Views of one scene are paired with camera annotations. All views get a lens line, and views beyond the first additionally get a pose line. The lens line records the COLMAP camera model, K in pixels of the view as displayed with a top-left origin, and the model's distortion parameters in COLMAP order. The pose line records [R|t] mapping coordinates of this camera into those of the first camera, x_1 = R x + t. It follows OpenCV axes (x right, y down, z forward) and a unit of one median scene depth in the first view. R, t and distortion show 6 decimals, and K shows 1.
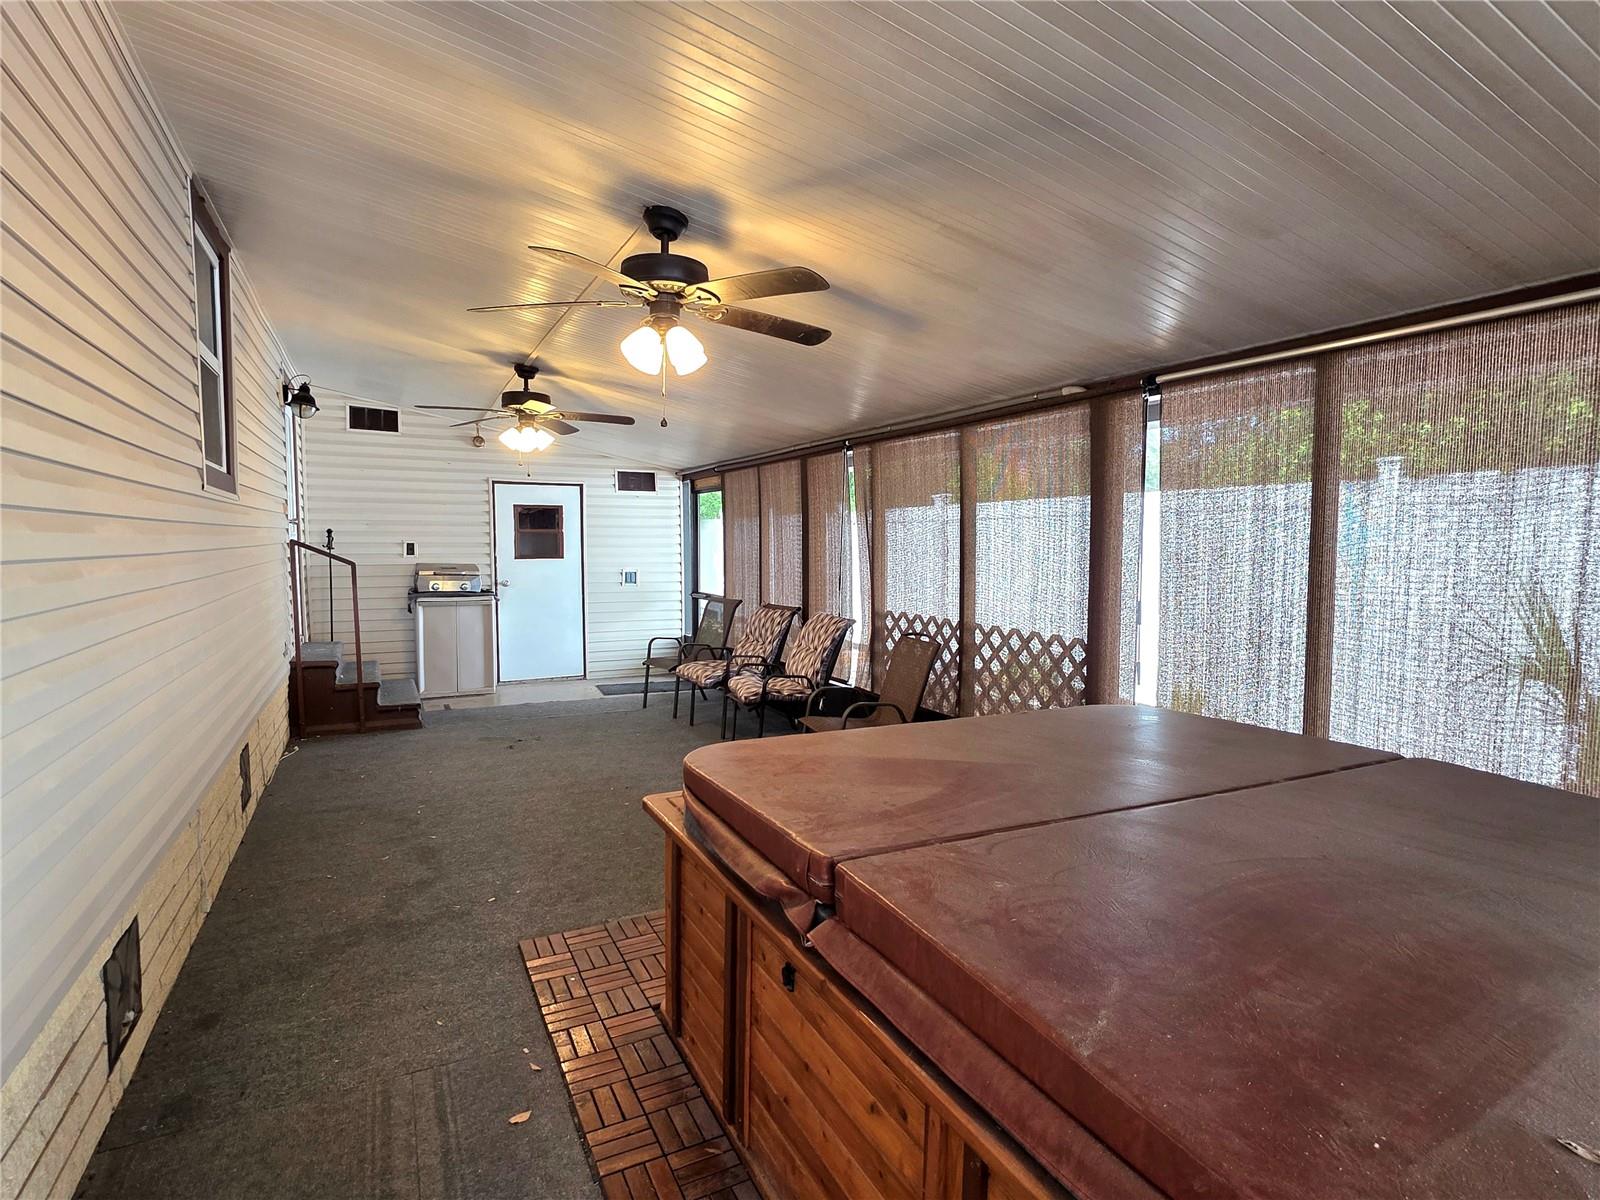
lens RADIAL K [[827.2, 0, 802.5], [0, 827.2, 596.6], [0, 0, 1]] dist [0.000080, 0.001507]
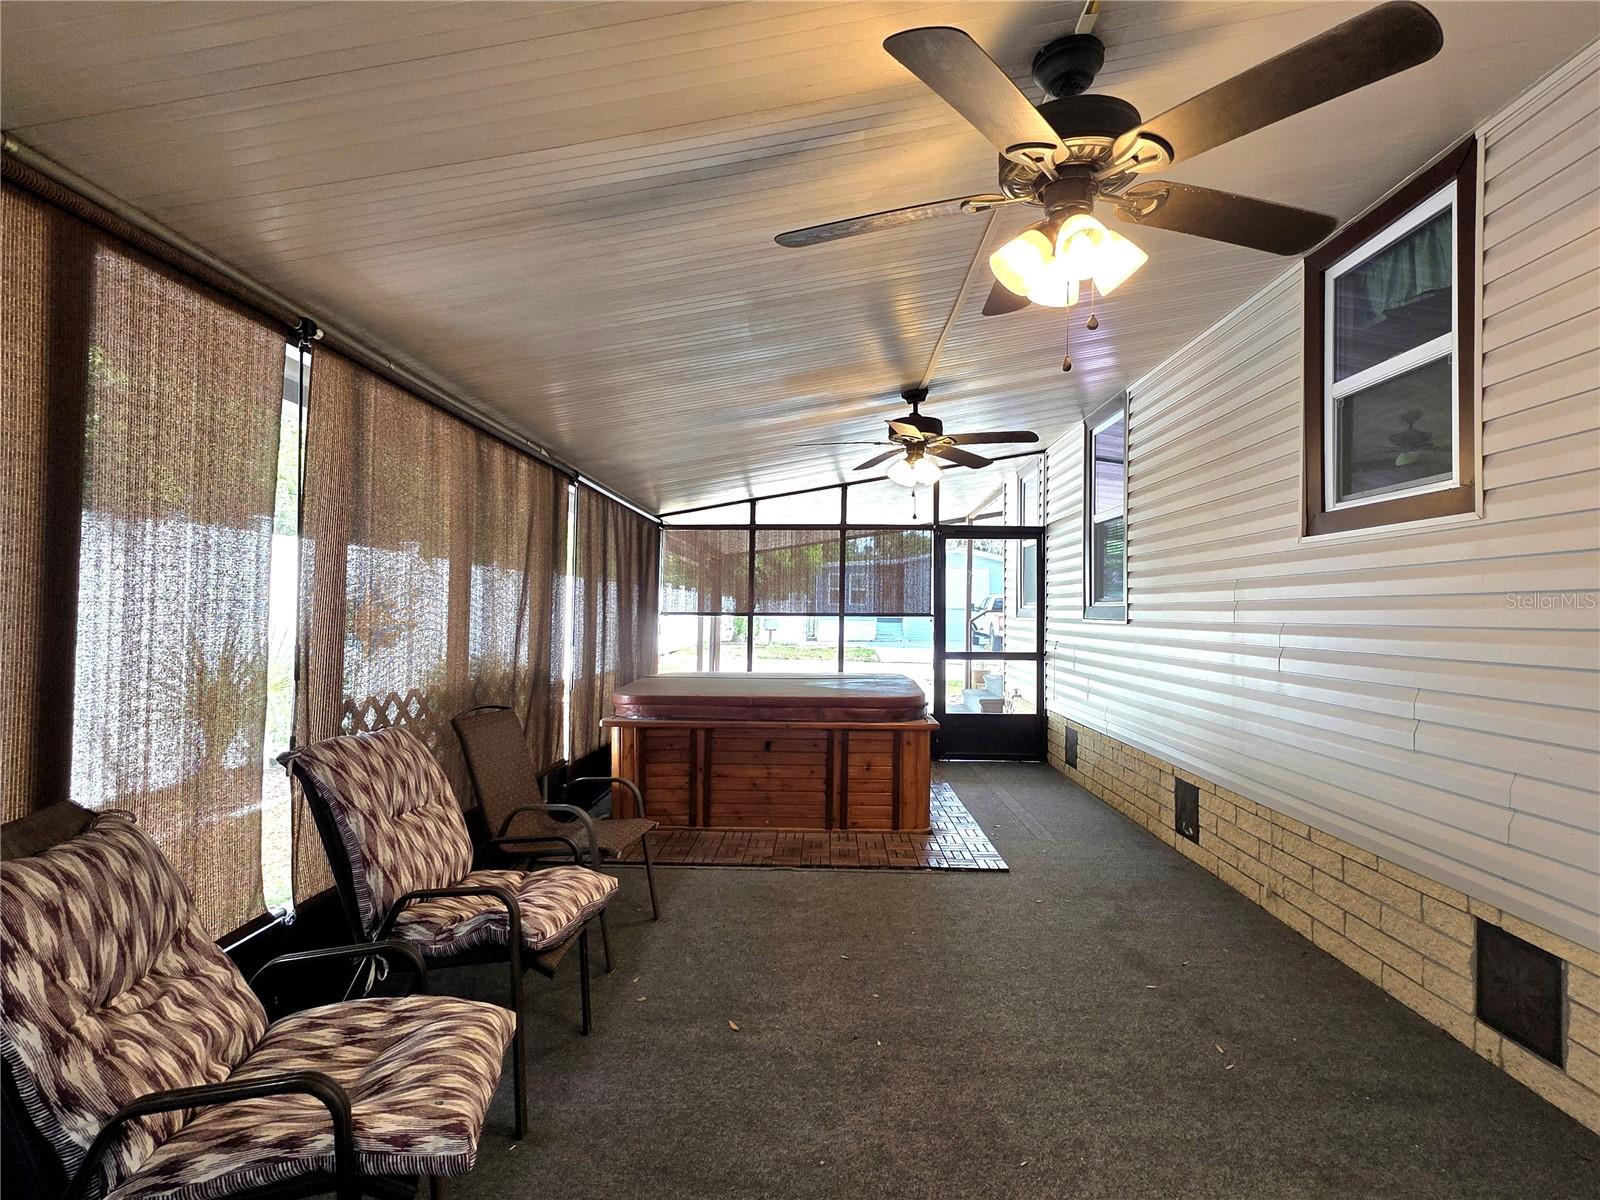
lens RADIAL K [[829.8, 0, 802.7], [0, 829.8, 579.3], [0, 0, 1]] dist [-0.004640, -0.001012]
pose [[-0.879059, -0.003399, 0.476701, -0.339630], [0.011996, 0.999500, 0.029247, -0.061563], [-0.476563, 0.031428, -0.878579, 1.152562]]
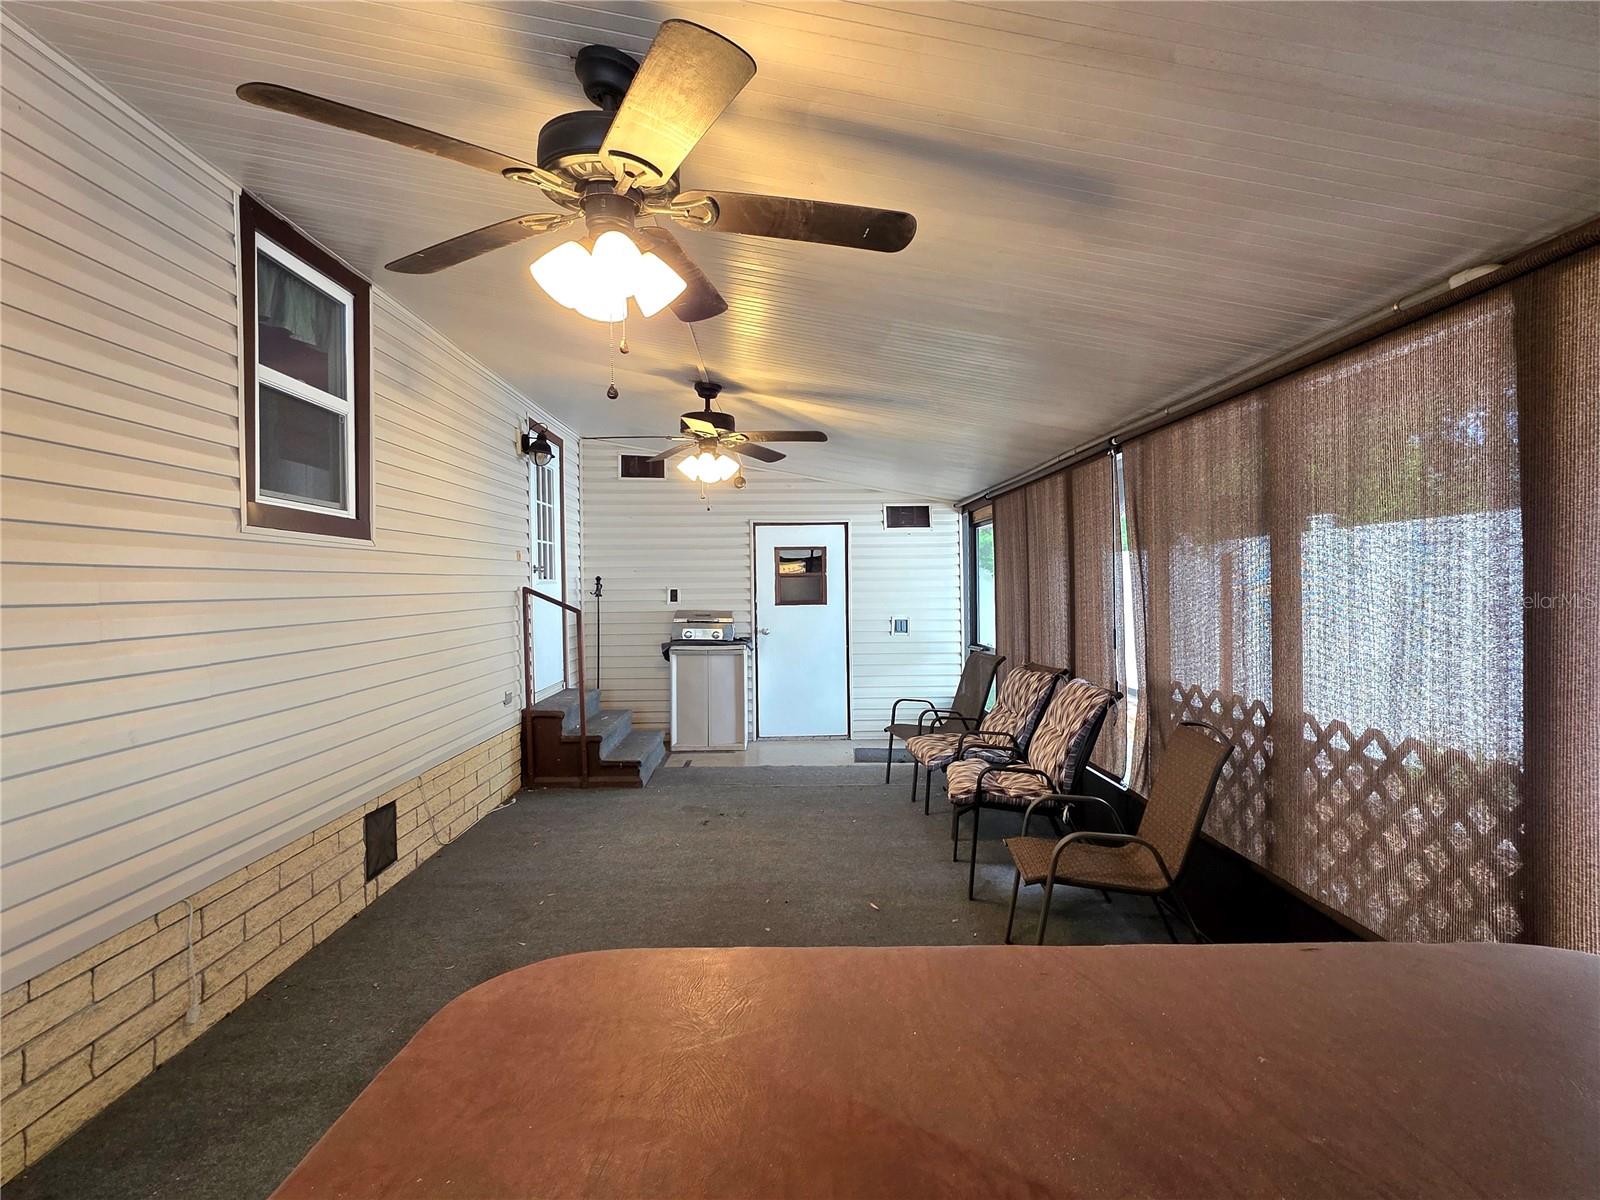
lens RADIAL K [[827.2, 0, 802.5], [0, 827.2, 596.6], [0, 0, 1]] dist [0.000080, 0.001507]
pose [[0.902768, -0.007516, -0.430063, 0.106567], [-0.015508, 0.998629, -0.050006, -0.012304], [0.429849, 0.051813, 0.901413, 0.231507]]
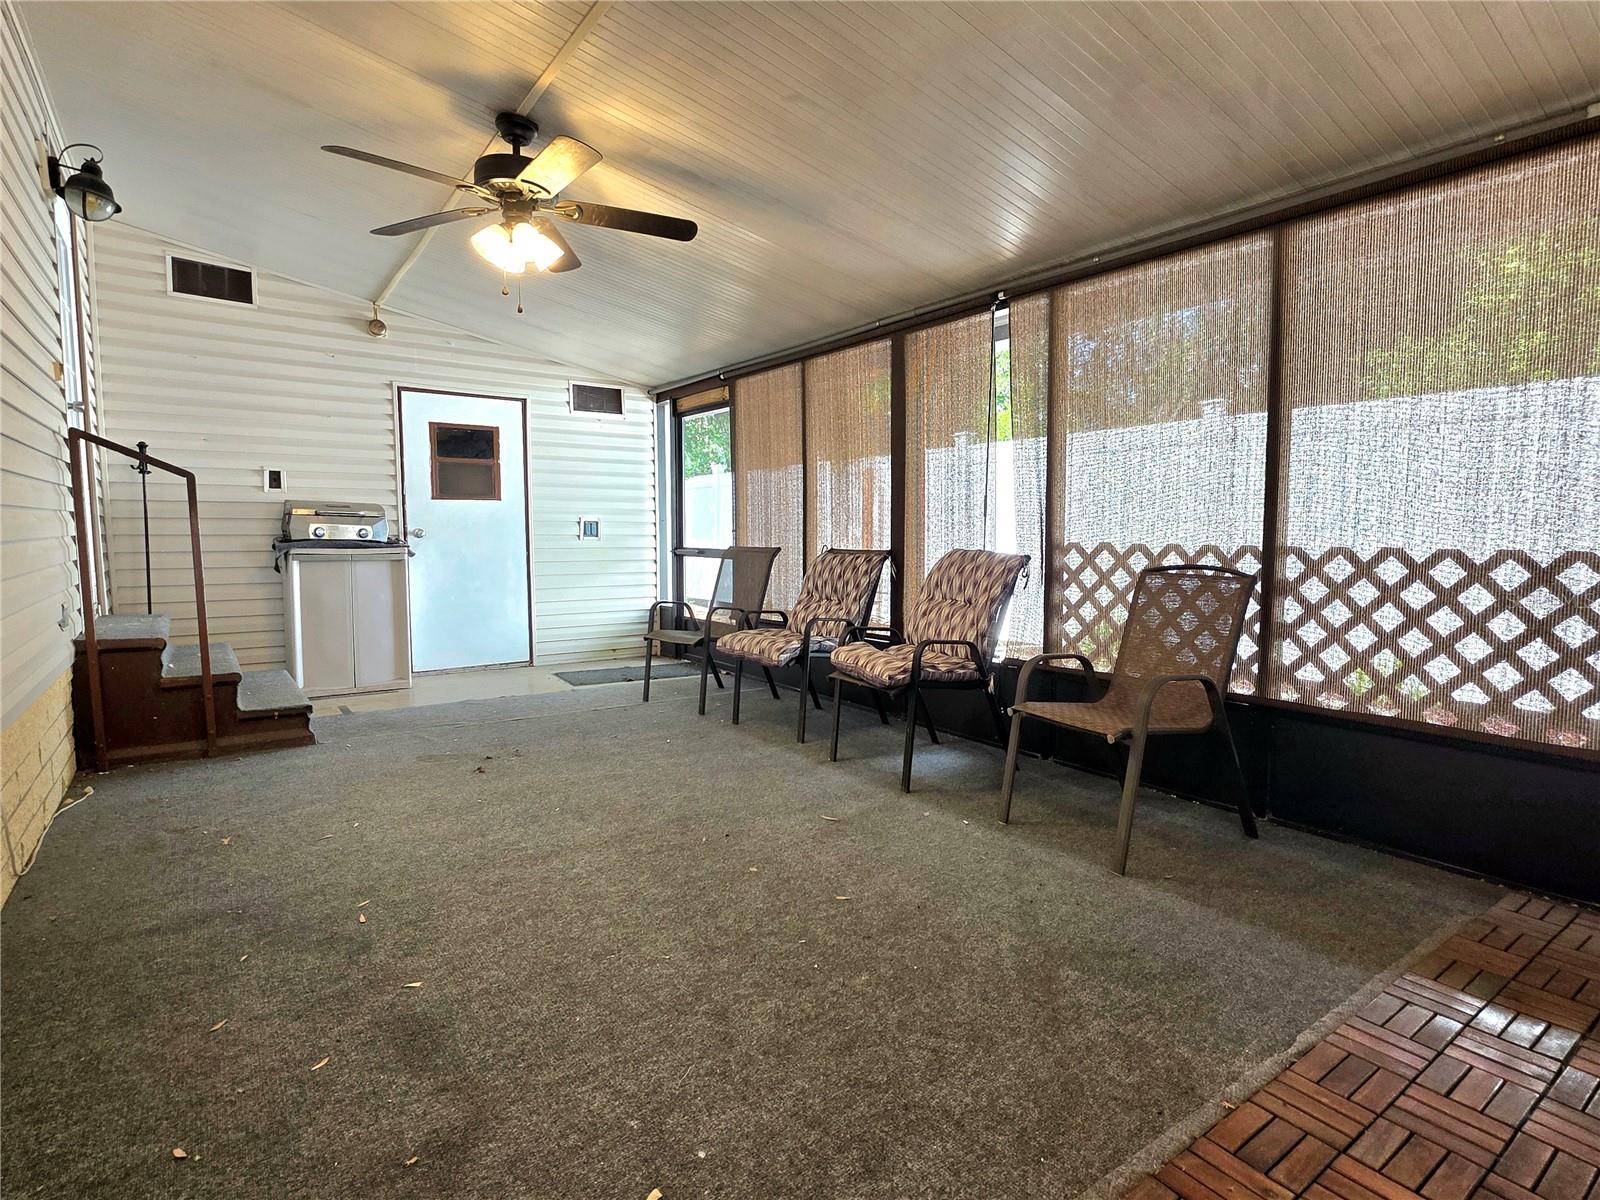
lens RADIAL K [[827.2, 0, 802.5], [0, 827.2, 596.6], [0, 0, 1]] dist [0.000080, 0.001507]
pose [[0.987368, -0.013659, 0.157855, -0.195648], [0.011810, 0.999850, 0.012645, 0.044110], [-0.158004, -0.010621, 0.987381, 0.328571]]
